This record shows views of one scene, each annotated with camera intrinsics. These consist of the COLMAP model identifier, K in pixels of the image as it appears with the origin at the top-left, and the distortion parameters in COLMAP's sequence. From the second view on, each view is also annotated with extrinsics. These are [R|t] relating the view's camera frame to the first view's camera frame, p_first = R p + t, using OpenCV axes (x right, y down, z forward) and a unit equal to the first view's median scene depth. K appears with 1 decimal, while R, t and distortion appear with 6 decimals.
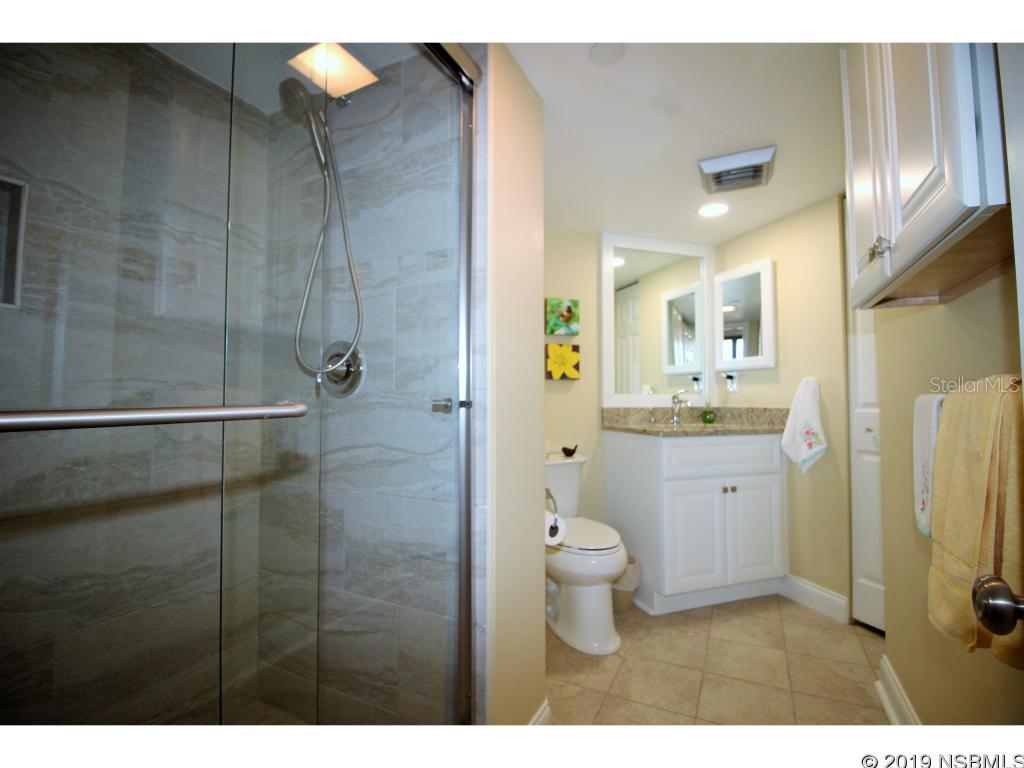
lens RADIAL K [[475.1, 0, 512.0], [0, 475.1, 384.0], [0, 0, 1]] dist [-0.003411, -0.010951]
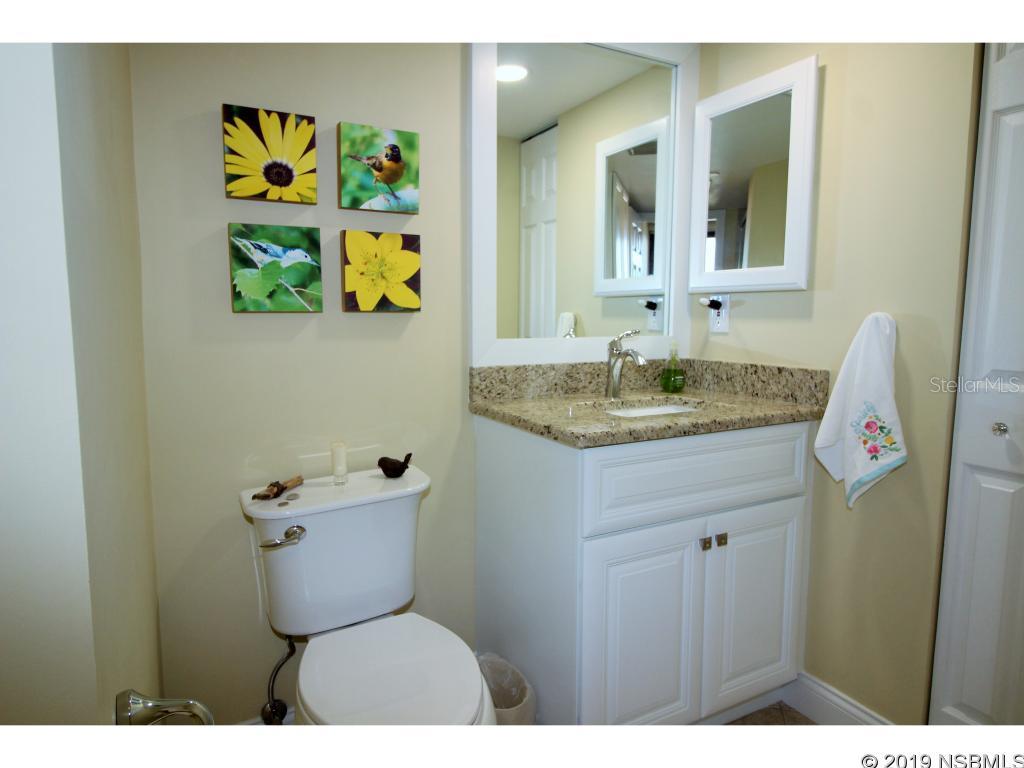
lens RADIAL K [[597.8, 0, 512.0], [0, 597.8, 384.0], [0, 0, 1]] dist [-0.001826, -0.001849]
pose [[0.986824, -0.016607, 0.160946, 0.134691], [-0.007919, 0.988569, 0.150560, -0.027211], [-0.161606, -0.149851, 0.975412, 0.396443]]
